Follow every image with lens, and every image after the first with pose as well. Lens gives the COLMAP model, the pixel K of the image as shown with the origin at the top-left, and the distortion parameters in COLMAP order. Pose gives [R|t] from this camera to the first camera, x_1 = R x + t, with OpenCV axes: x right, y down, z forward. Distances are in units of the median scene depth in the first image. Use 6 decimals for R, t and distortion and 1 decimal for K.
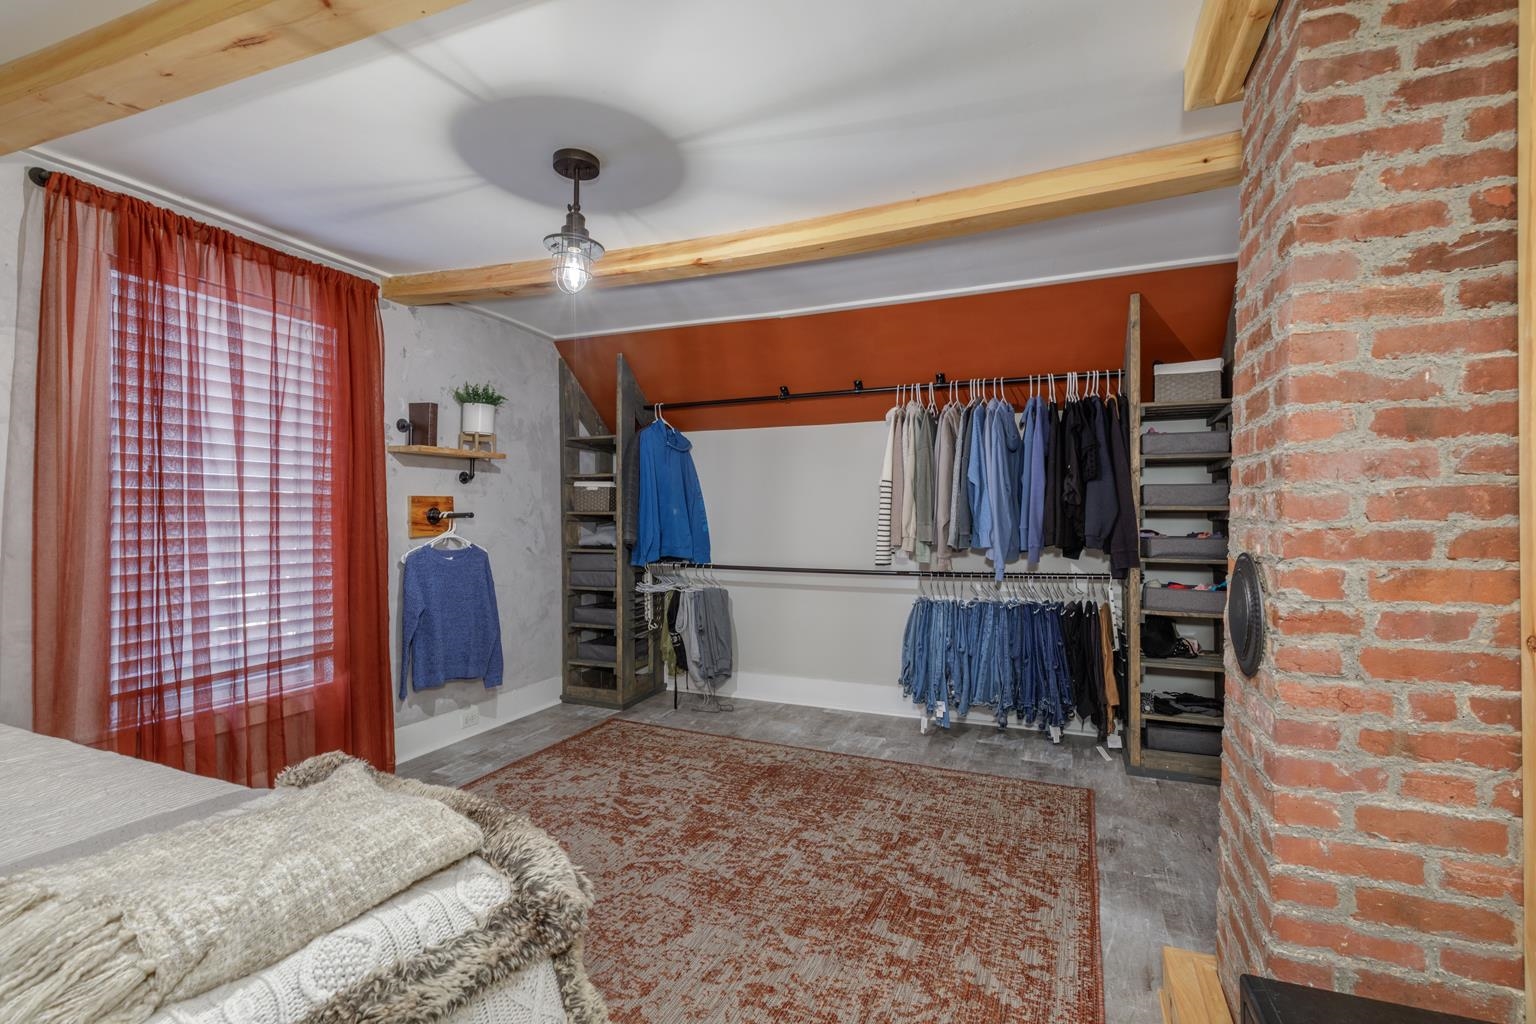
lens RADIAL K [[698.0, 0, 764.8], [0, 698.0, 515.4], [0, 0, 1]] dist [0.005780, 0.000207]
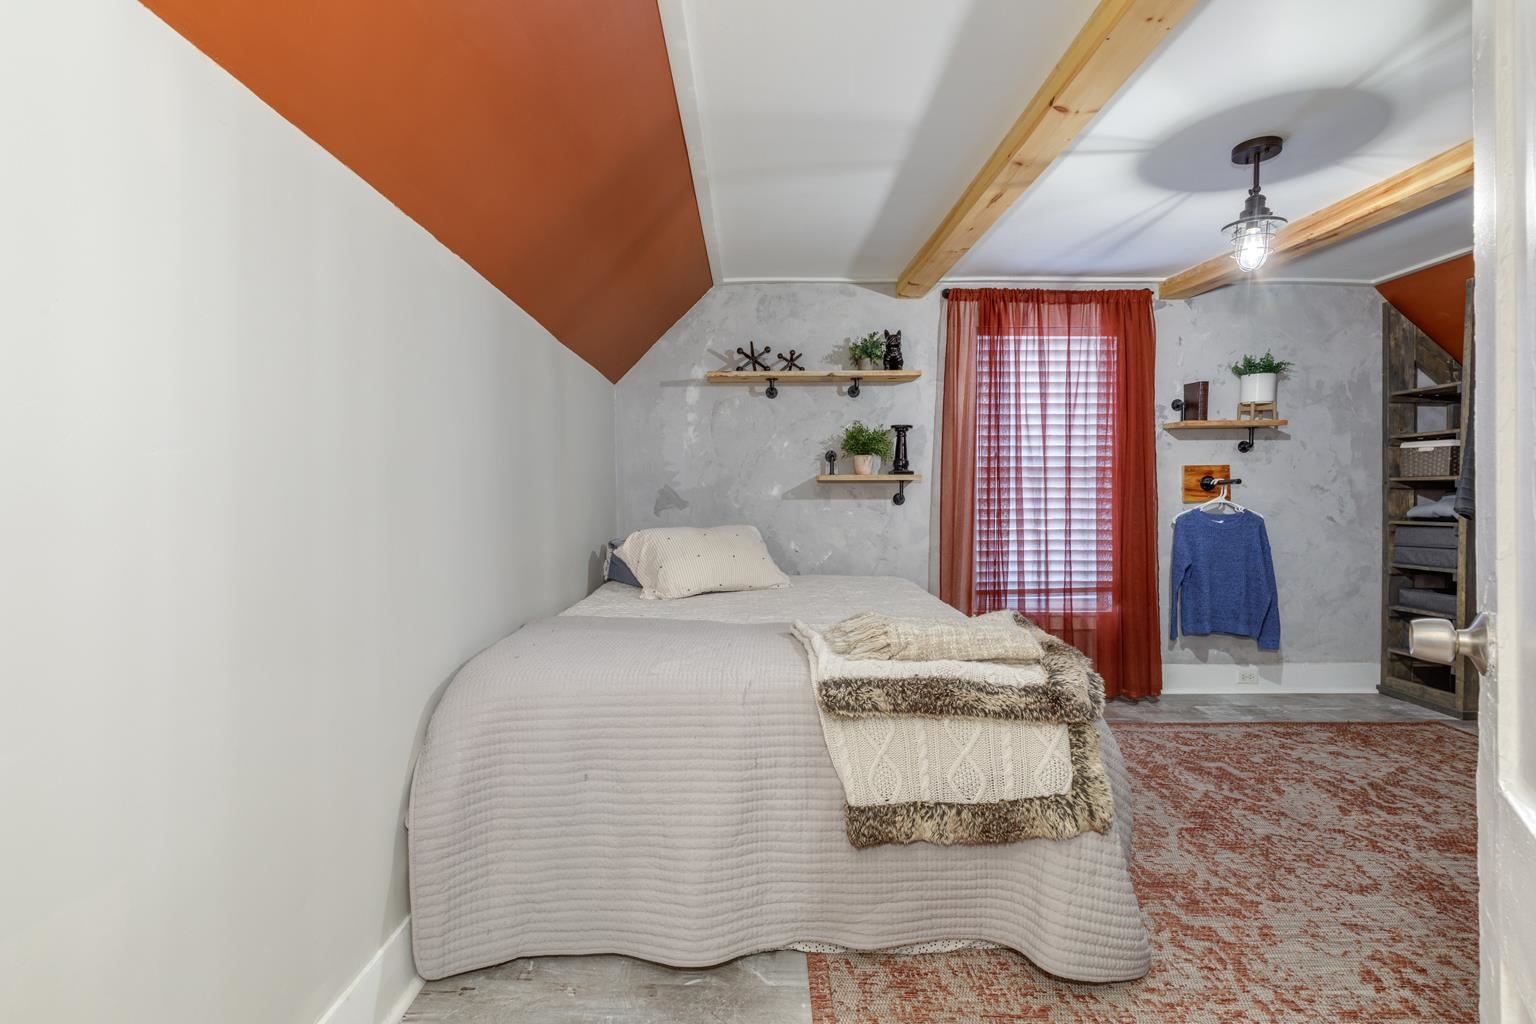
lens RADIAL K [[698.0, 0, 764.8], [0, 698.0, 515.4], [0, 0, 1]] dist [0.005780, 0.000207]
pose [[0.404183, 0.020952, -0.914438, 0.301084], [0.002528, 0.999708, 0.024023, 0.027511], [0.914675, -0.012021, 0.404012, -0.104757]]
